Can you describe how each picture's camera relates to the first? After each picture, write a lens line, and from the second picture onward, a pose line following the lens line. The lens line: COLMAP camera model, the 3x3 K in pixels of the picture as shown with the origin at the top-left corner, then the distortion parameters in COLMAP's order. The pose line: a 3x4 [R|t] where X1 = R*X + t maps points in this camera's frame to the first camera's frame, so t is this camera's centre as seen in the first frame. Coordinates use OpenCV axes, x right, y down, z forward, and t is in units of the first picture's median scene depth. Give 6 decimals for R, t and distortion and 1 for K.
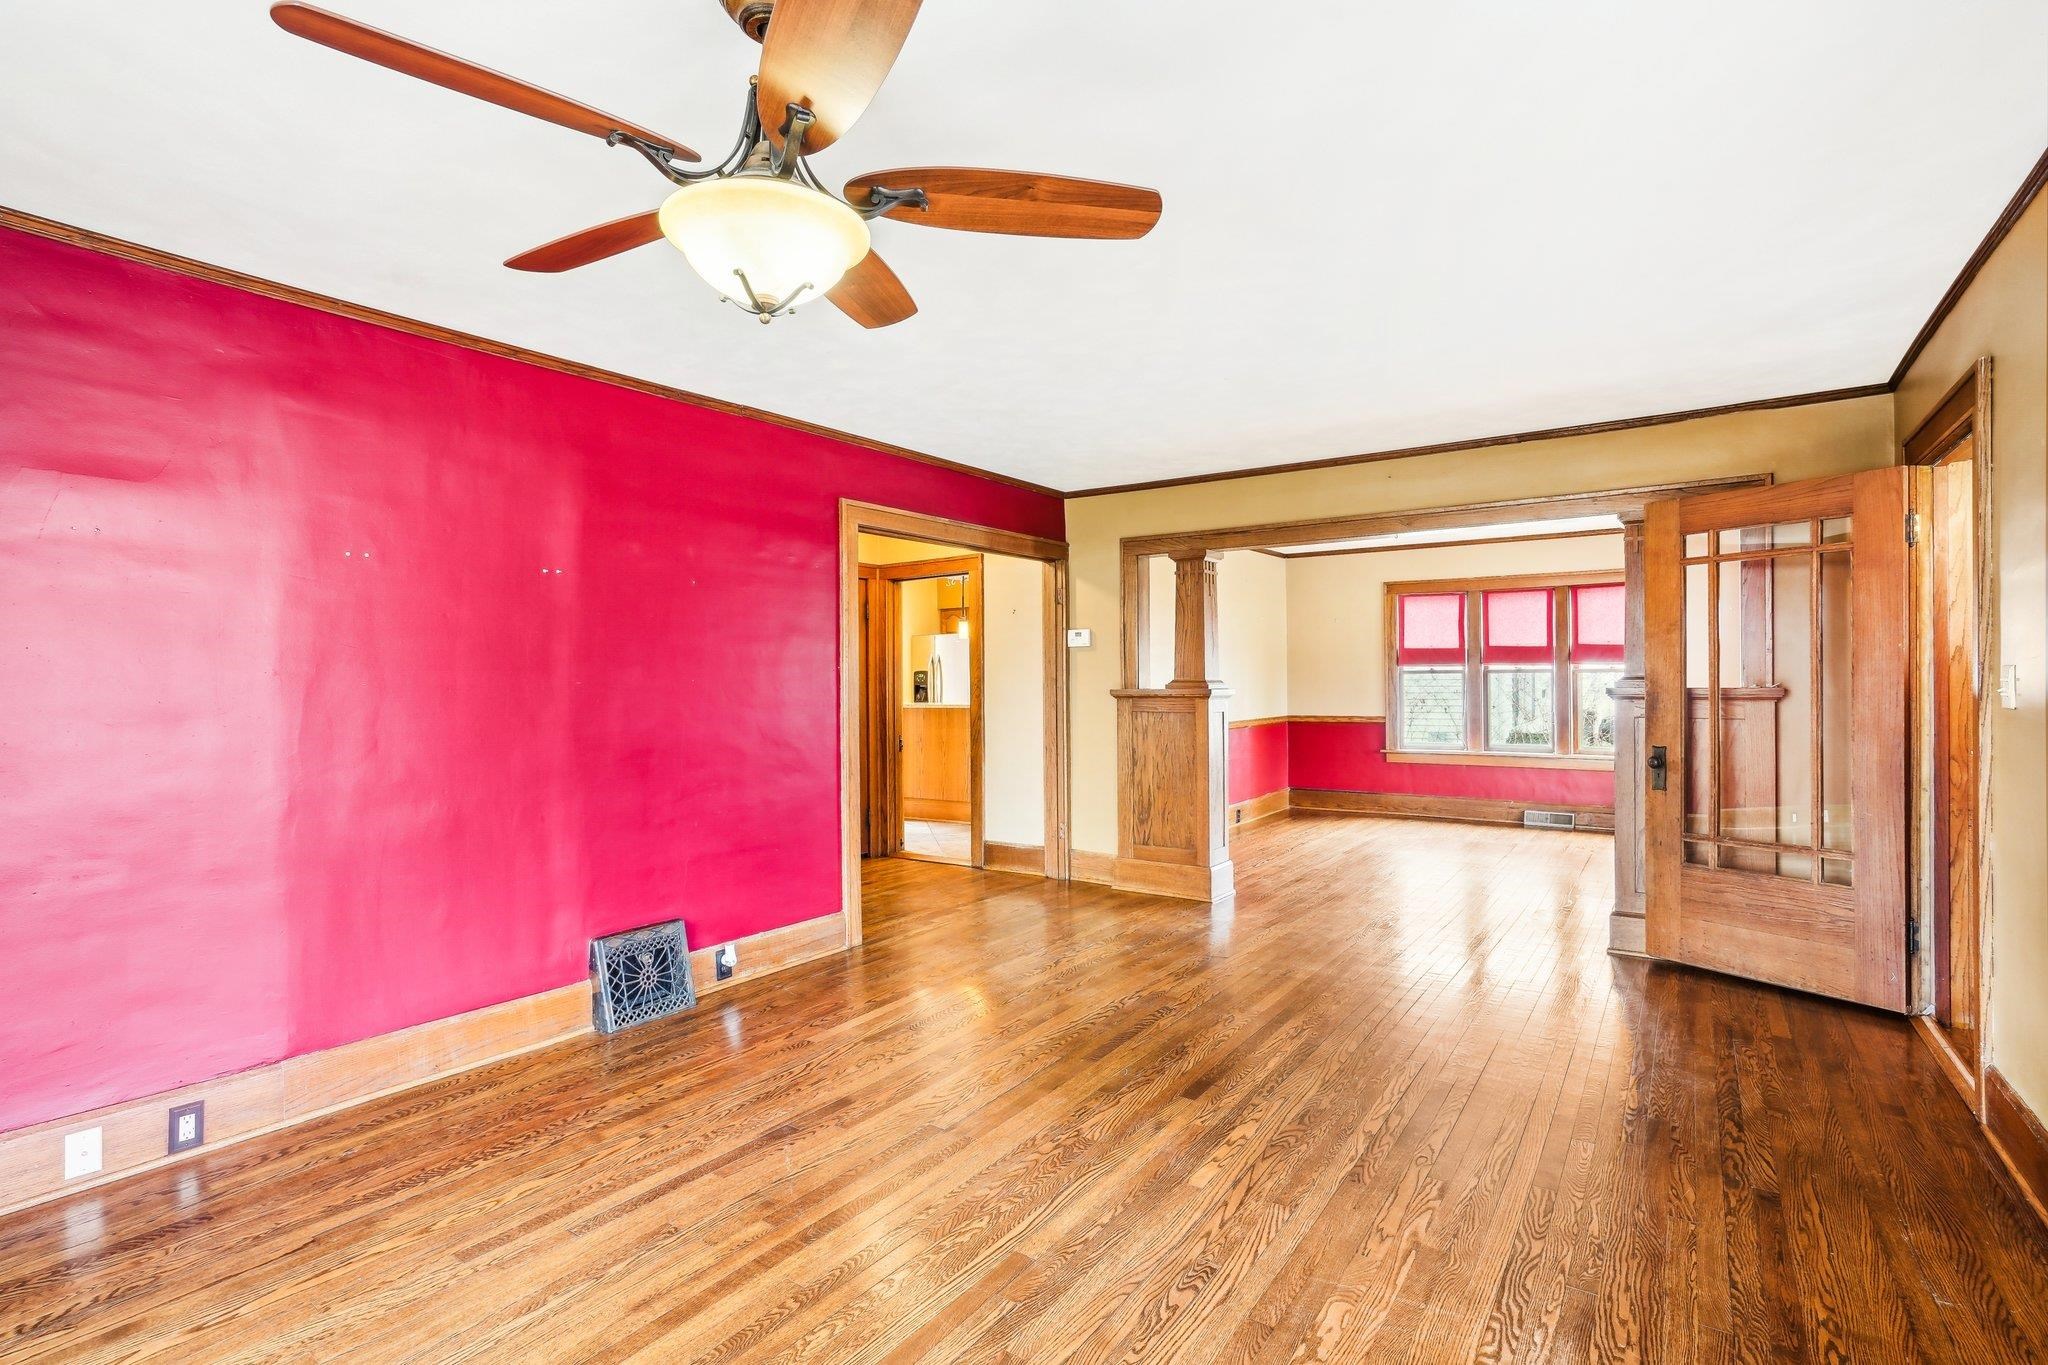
lens RADIAL K [[961.7, 0, 1025.5], [0, 961.7, 683.9], [0, 0, 1]] dist [-0.028556, 0.004320]
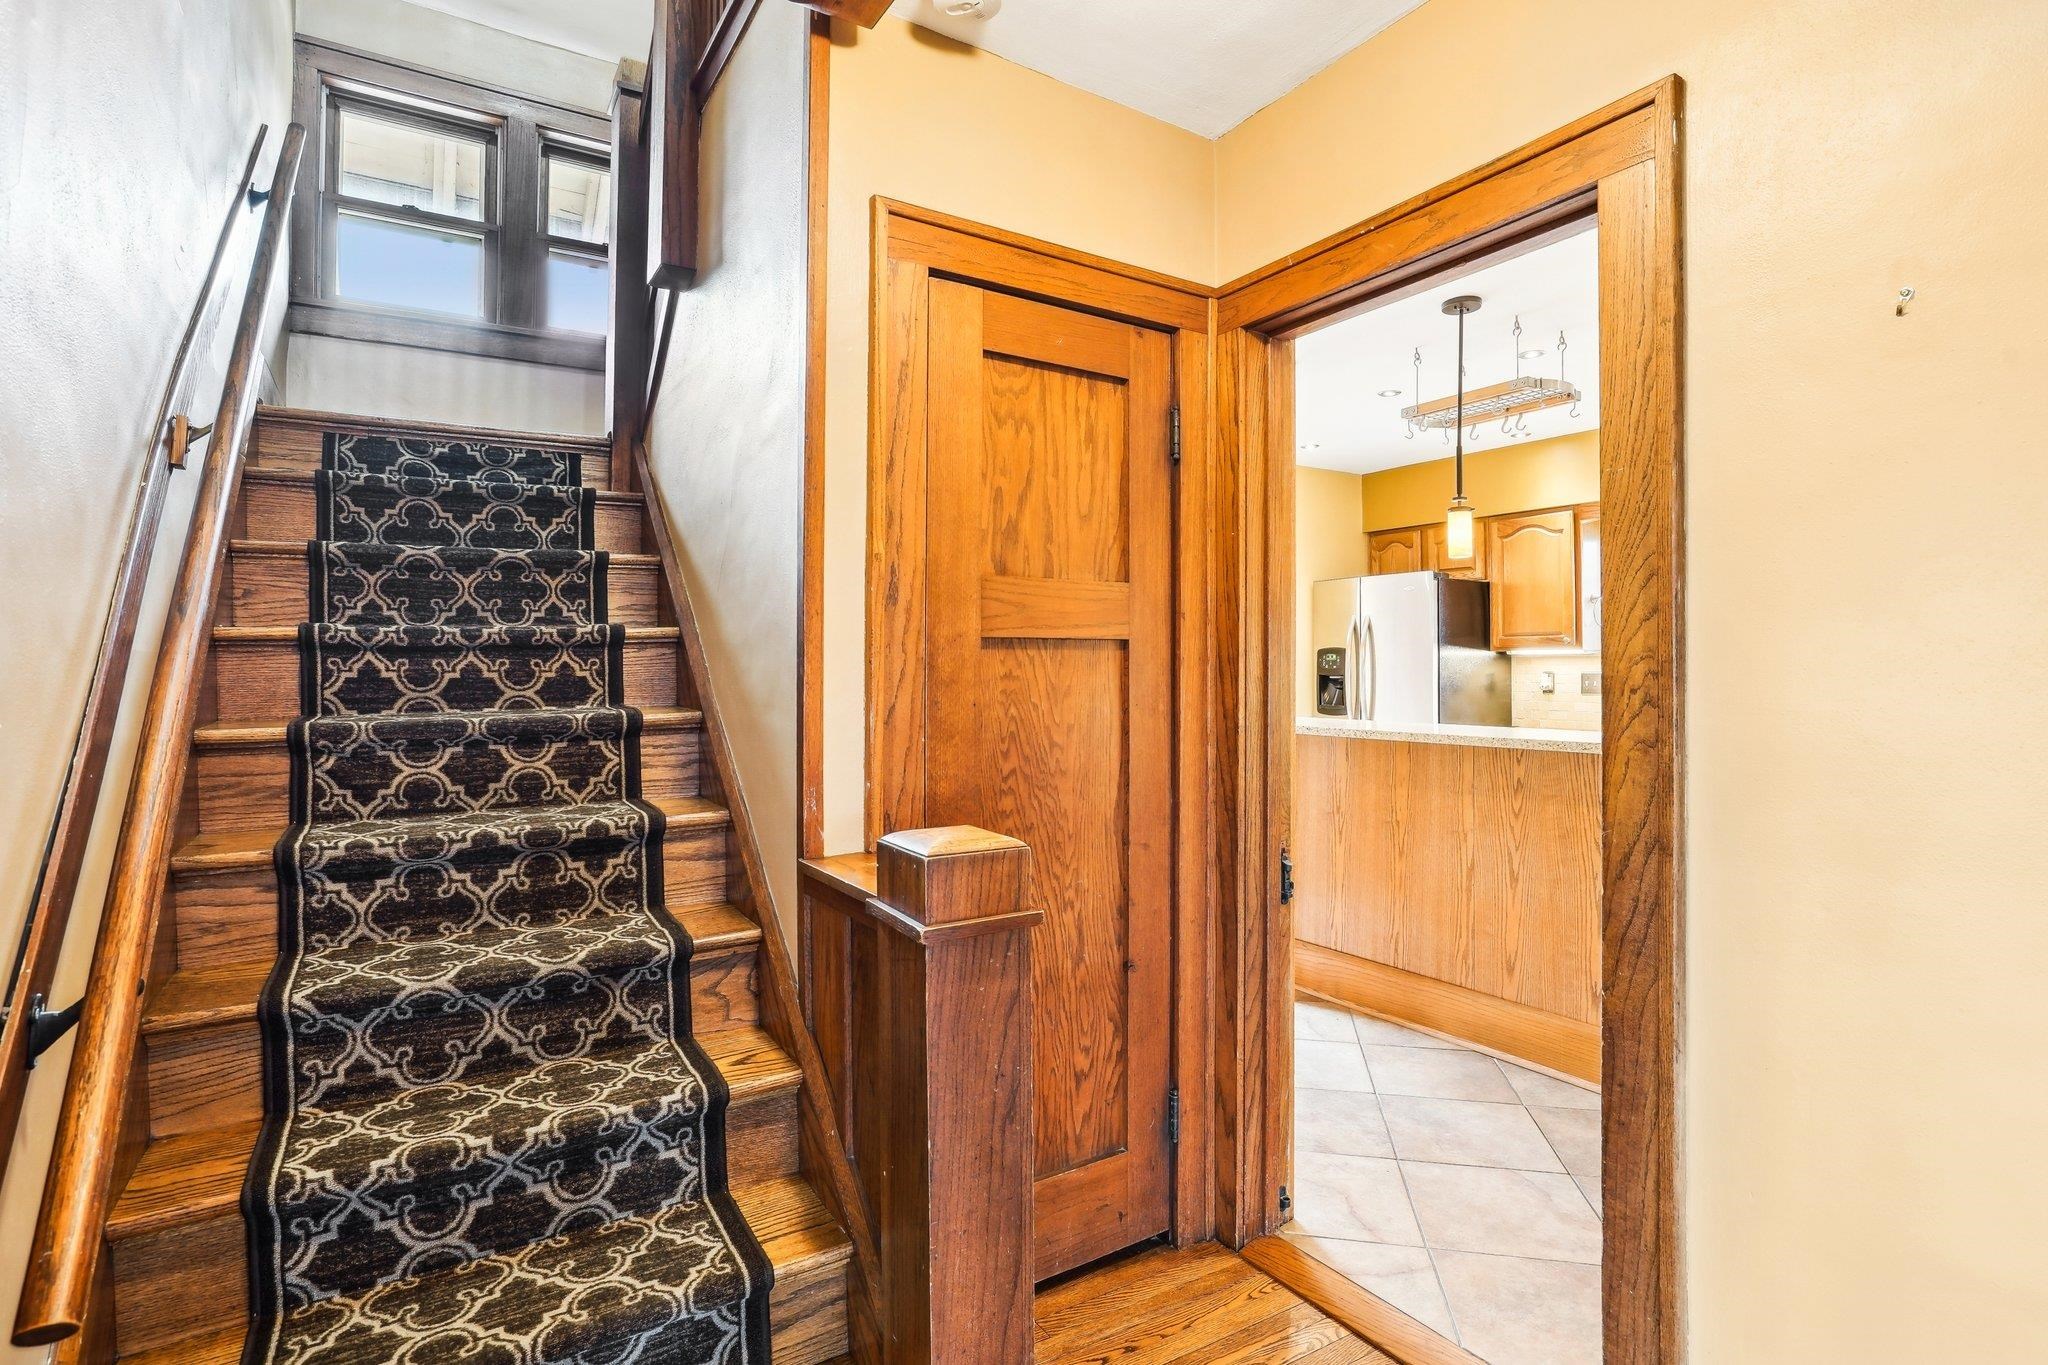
lens RADIAL K [[961.7, 0, 1021.0], [0, 961.7, 676.3], [0, 0, 1]] dist [-0.028556, 0.004320]
pose [[0.920364, 0.010145, -0.390931, -0.075409], [-0.007191, 0.999933, 0.009020, -0.002330], [0.390997, -0.005490, 0.920376, 0.582232]]
